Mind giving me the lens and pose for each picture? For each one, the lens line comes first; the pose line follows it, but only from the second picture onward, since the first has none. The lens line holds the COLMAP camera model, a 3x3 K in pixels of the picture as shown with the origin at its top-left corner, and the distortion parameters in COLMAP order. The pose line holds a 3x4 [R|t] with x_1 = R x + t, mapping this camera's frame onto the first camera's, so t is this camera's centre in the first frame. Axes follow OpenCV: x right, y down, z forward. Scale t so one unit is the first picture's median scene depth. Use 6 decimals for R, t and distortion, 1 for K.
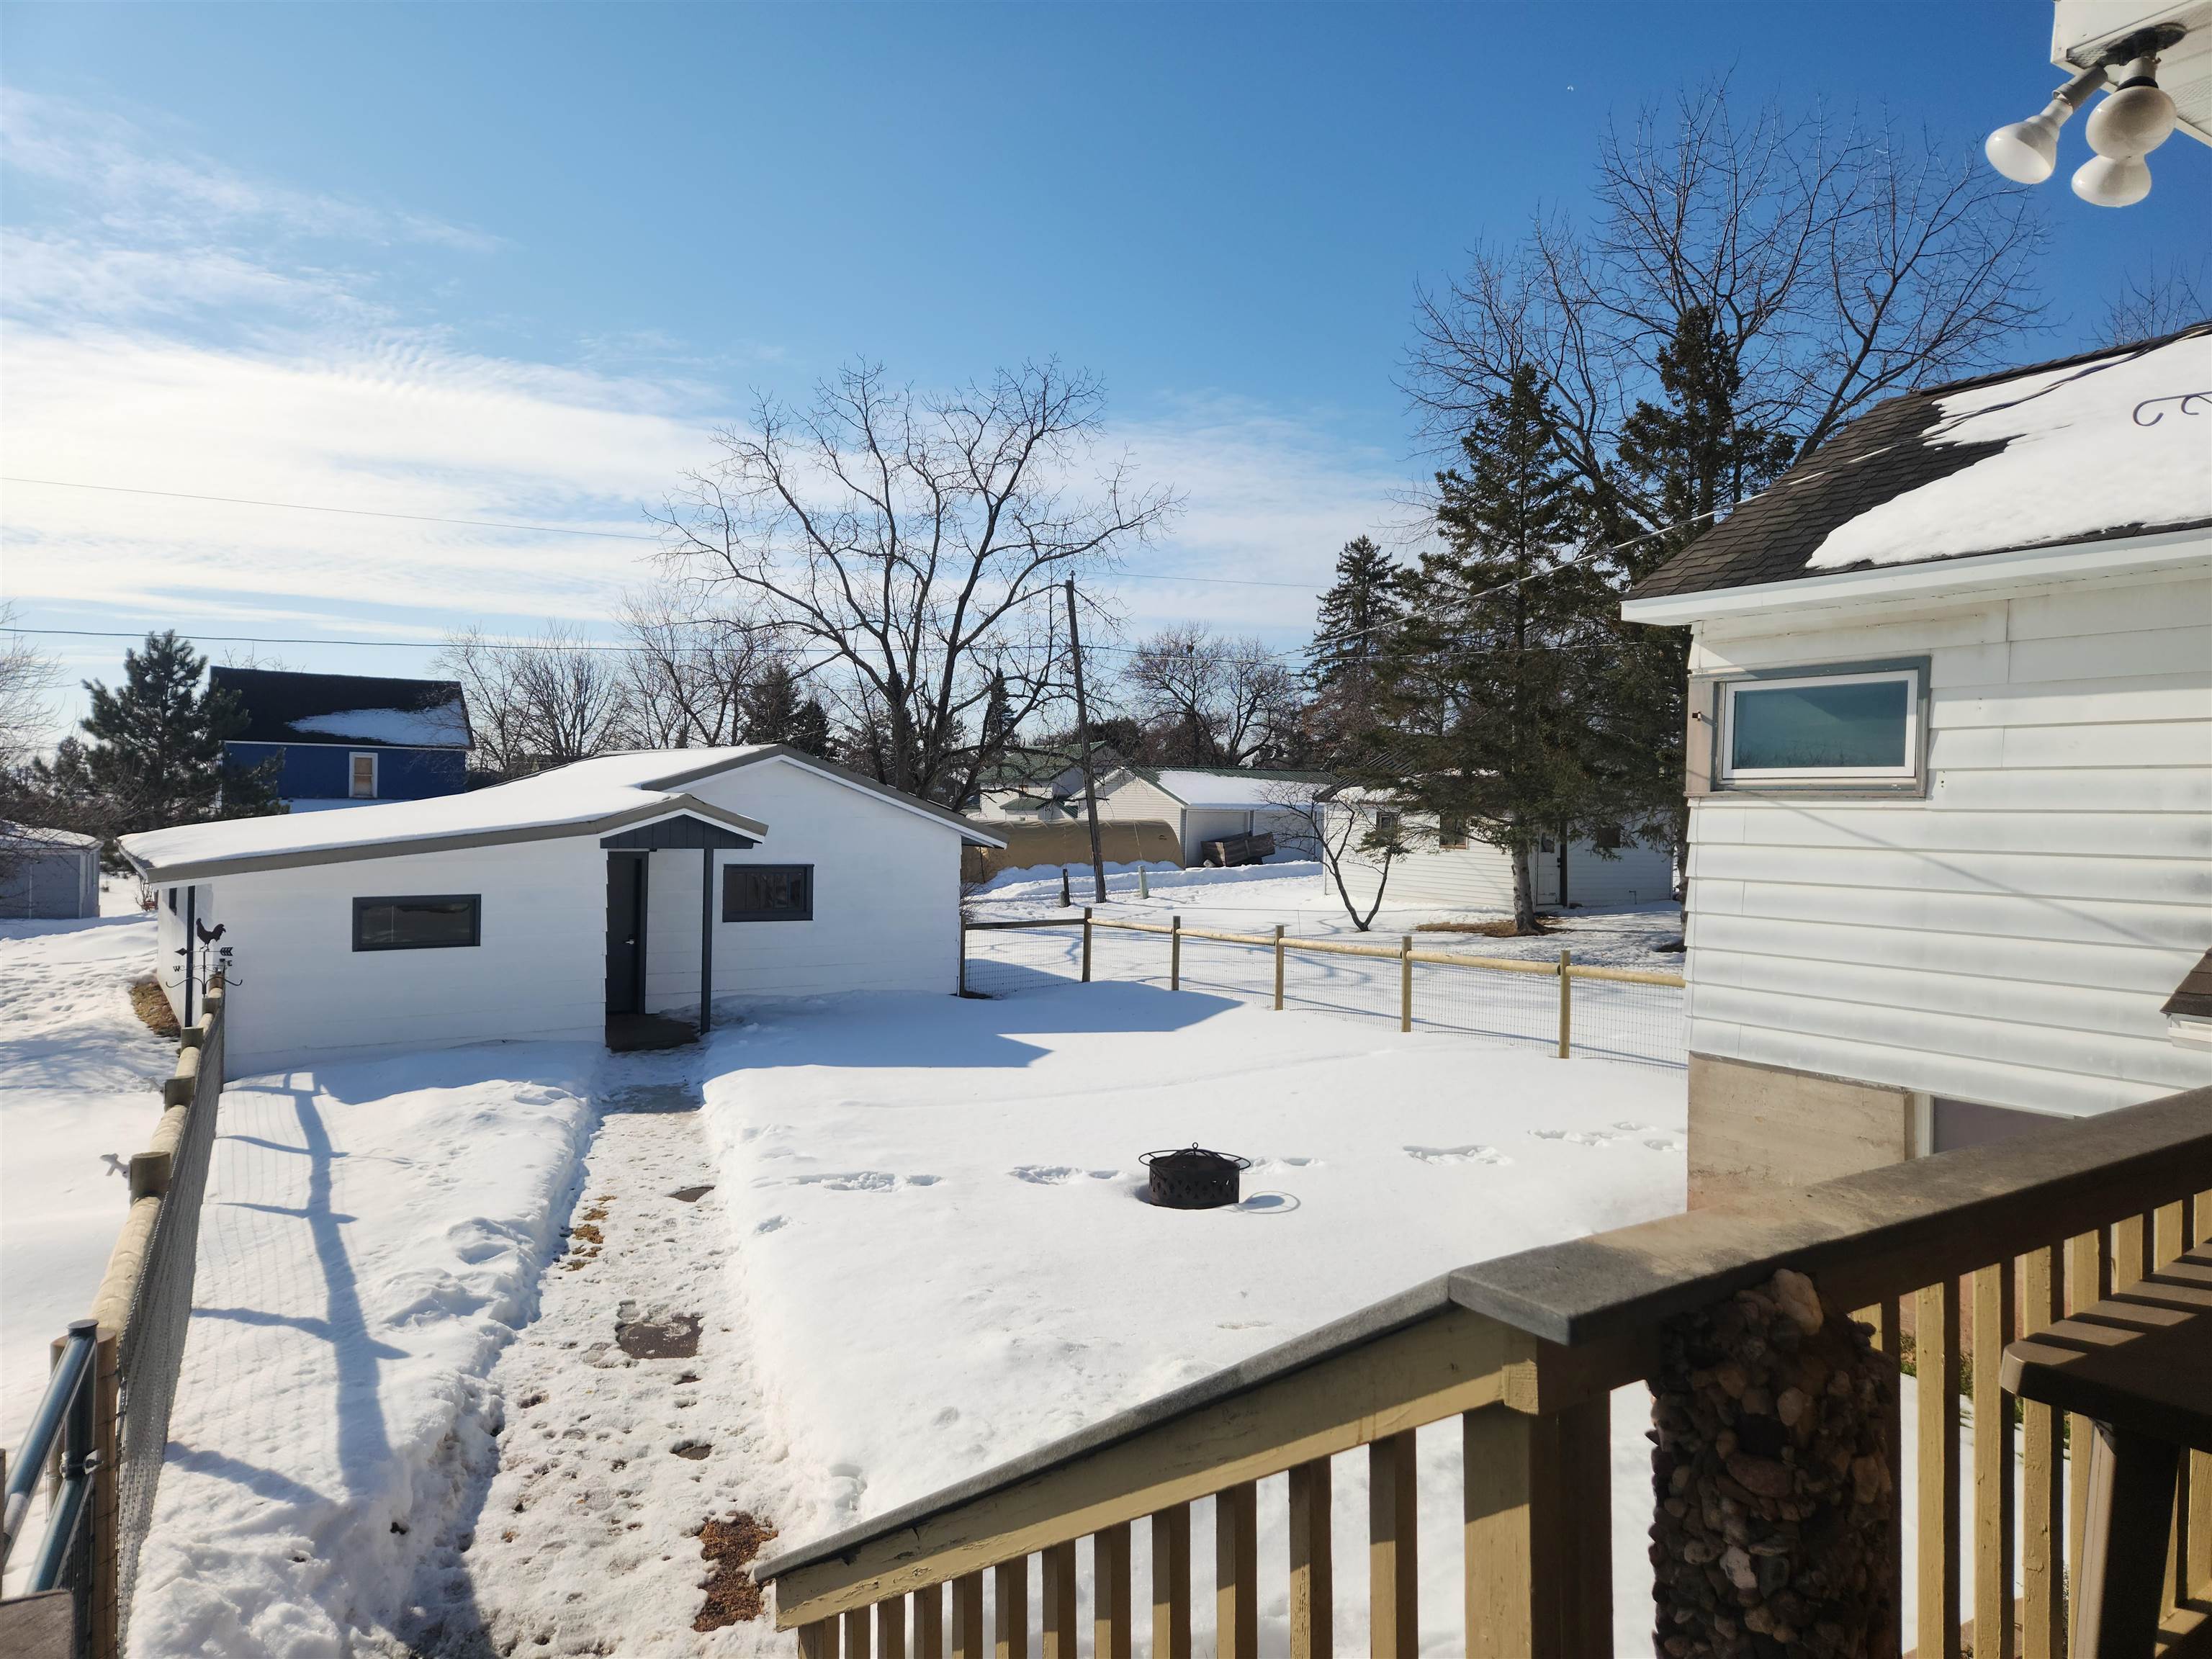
lens RADIAL K [[1553.9, 0, 1113.6], [0, 1553.9, 804.0], [0, 0, 1]] dist [0.057220, -0.007712]
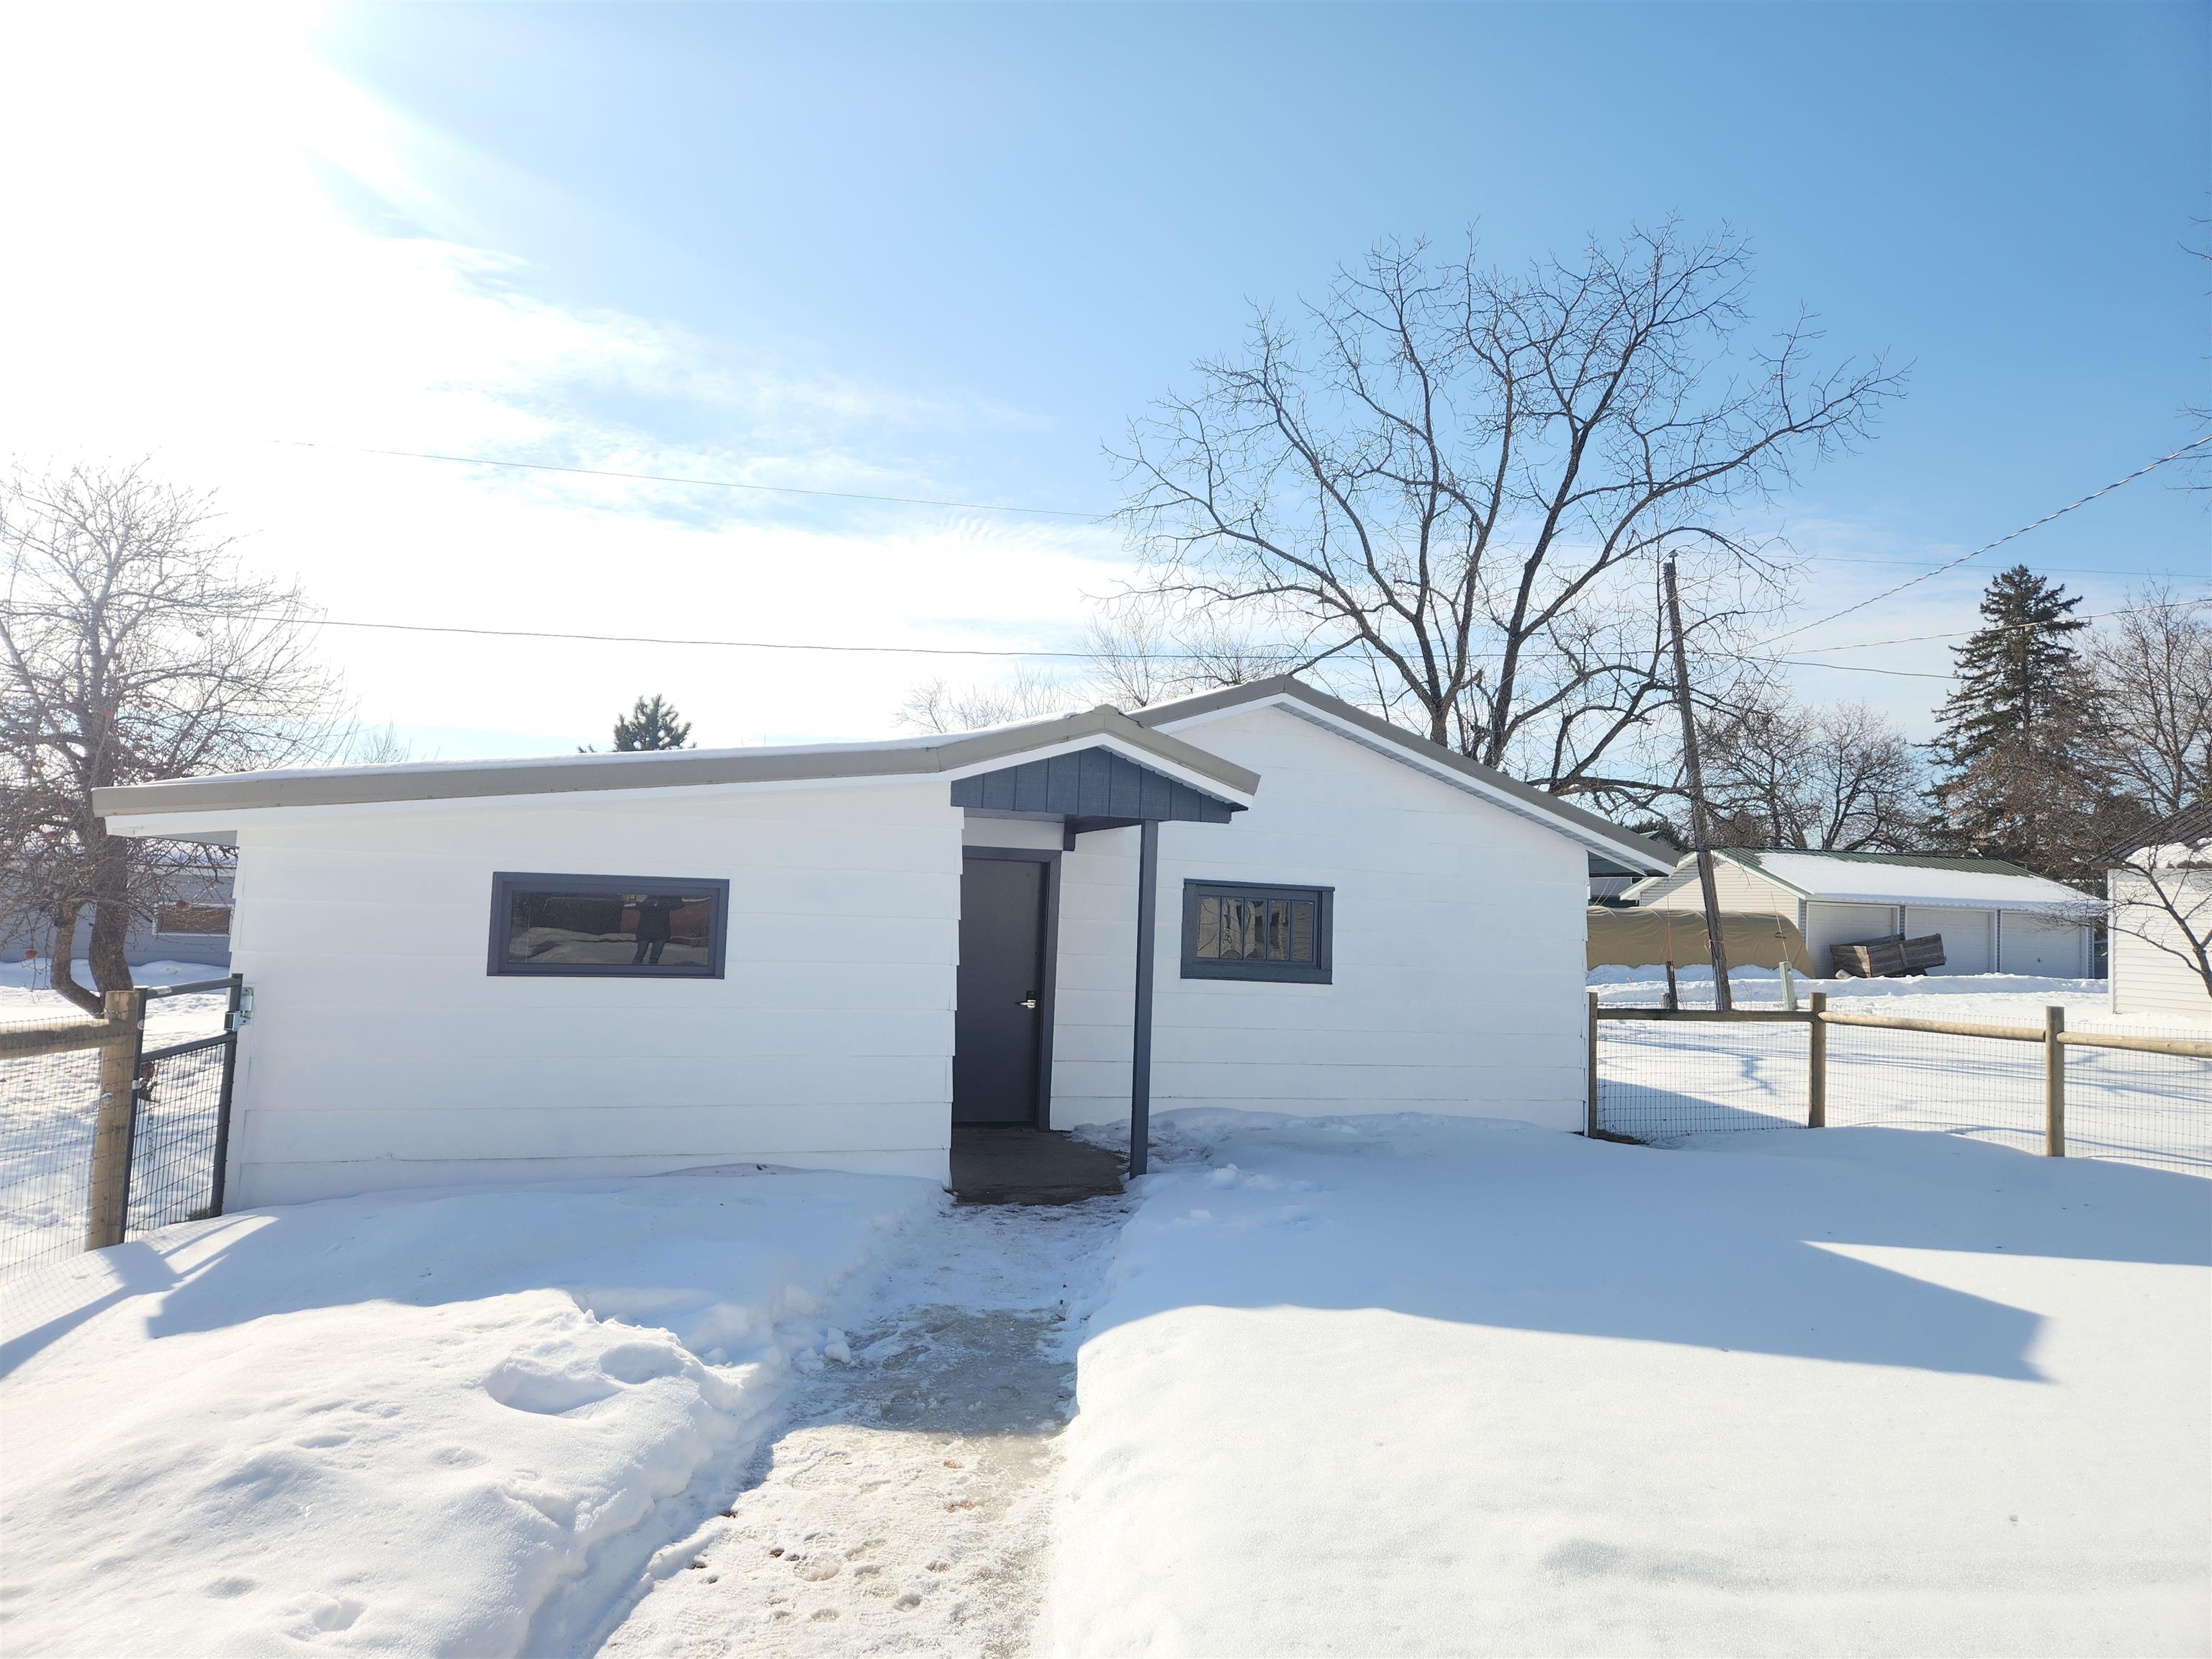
lens RADIAL K [[1553.9, 0, 1113.6], [0, 1553.9, 804.0], [0, 0, 1]] dist [0.057220, -0.007712]
pose [[0.952650, 0.000288, -0.304070, -0.063138], [-0.024679, 0.996774, -0.076374, 0.036095], [0.303067, 0.080262, 0.949583, 0.283132]]
